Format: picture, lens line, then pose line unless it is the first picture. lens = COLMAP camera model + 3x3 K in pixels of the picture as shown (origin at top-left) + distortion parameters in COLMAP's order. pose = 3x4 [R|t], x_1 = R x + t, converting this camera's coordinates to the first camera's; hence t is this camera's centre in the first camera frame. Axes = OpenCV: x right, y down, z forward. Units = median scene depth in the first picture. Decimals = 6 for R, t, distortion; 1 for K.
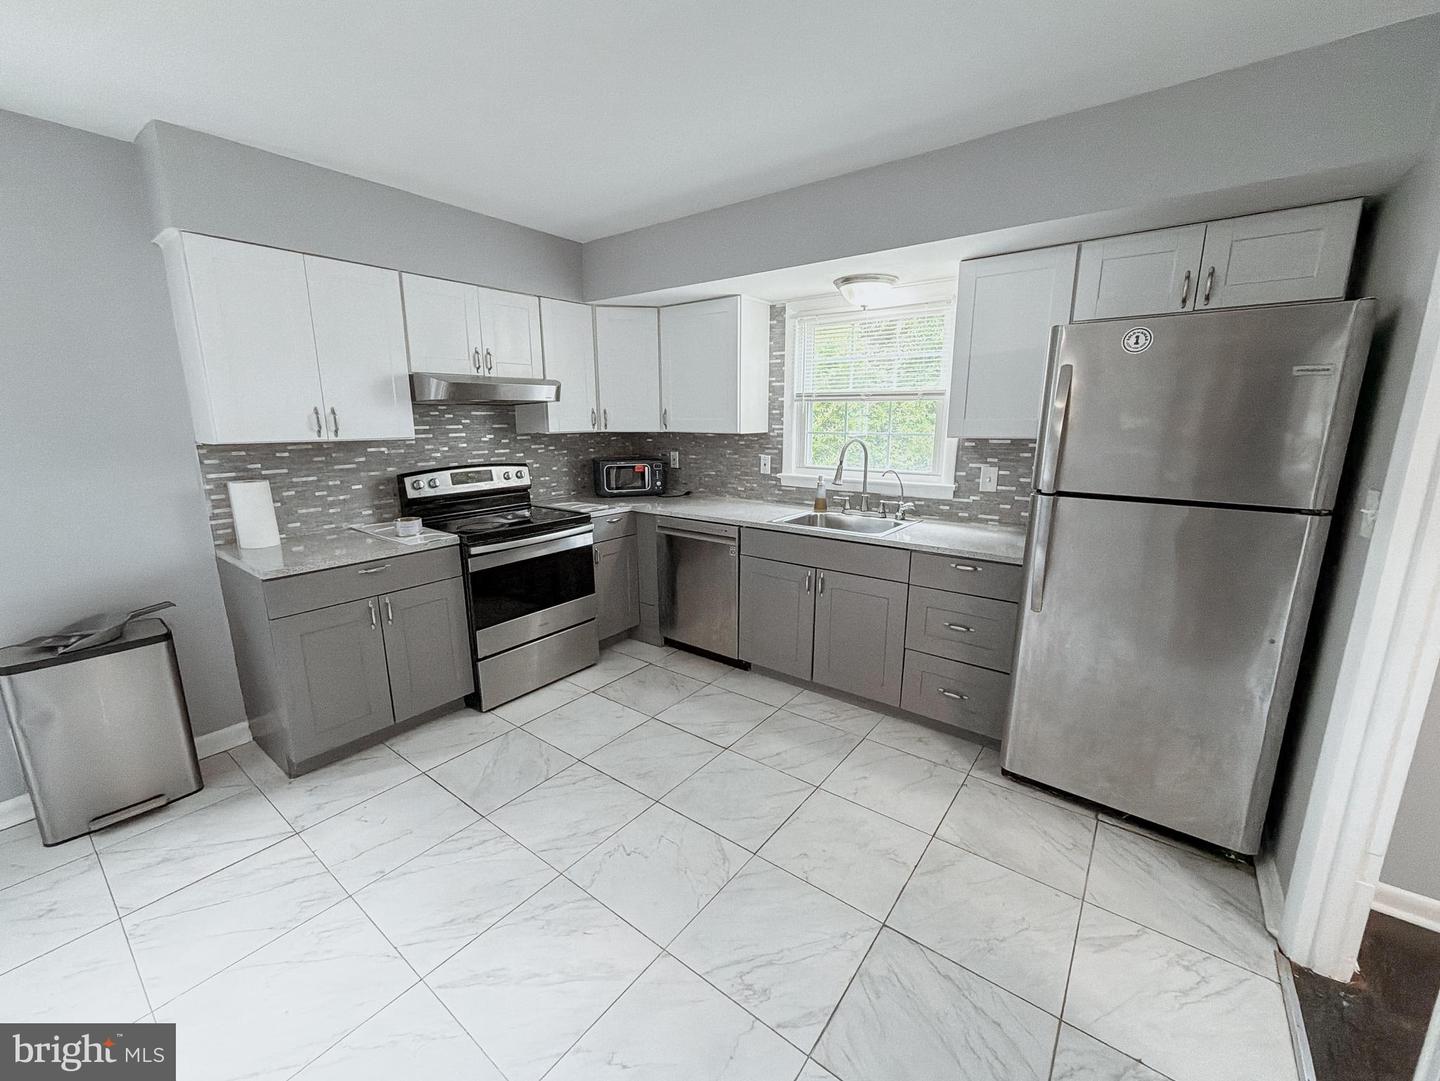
lens RADIAL K [[575.3, 0, 716.2], [0, 575.3, 539.3], [0, 0, 1]] dist [-0.001867, -0.000254]
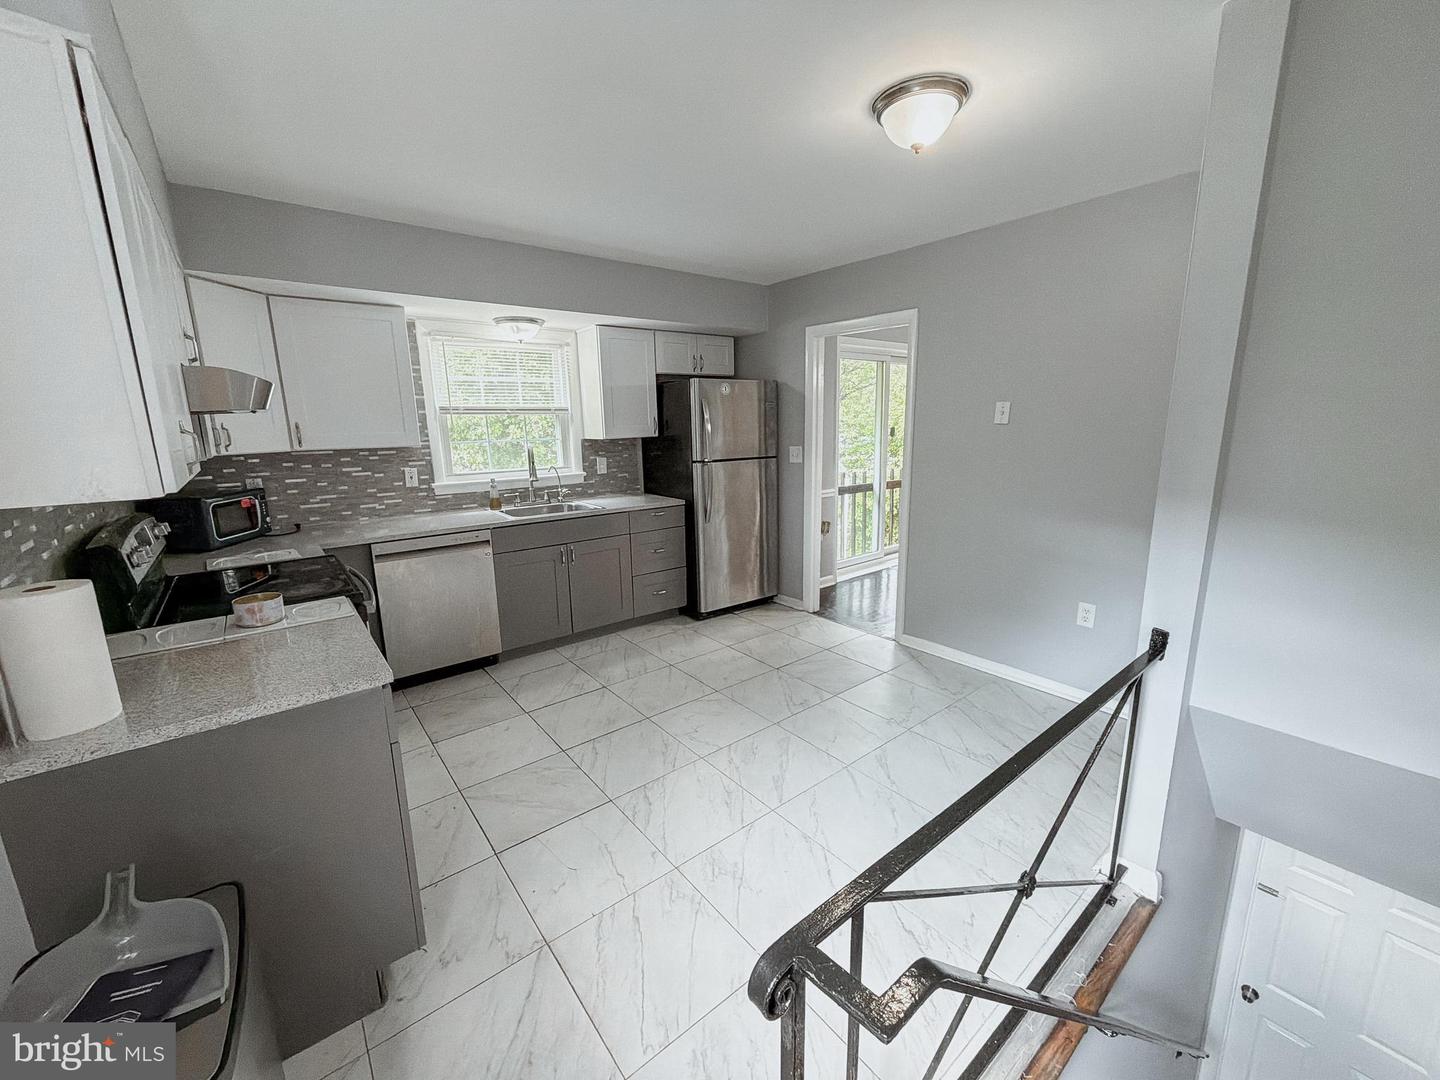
lens RADIAL K [[575.3, 0, 716.2], [0, 575.3, 538.8], [0, 0, 1]] dist [-0.001867, -0.000254]
pose [[0.242221, -0.205066, 0.948302, -0.897849], [0.210930, 0.965161, 0.154835, -0.085168], [-0.947015, 0.162521, 0.277037, 0.299421]]
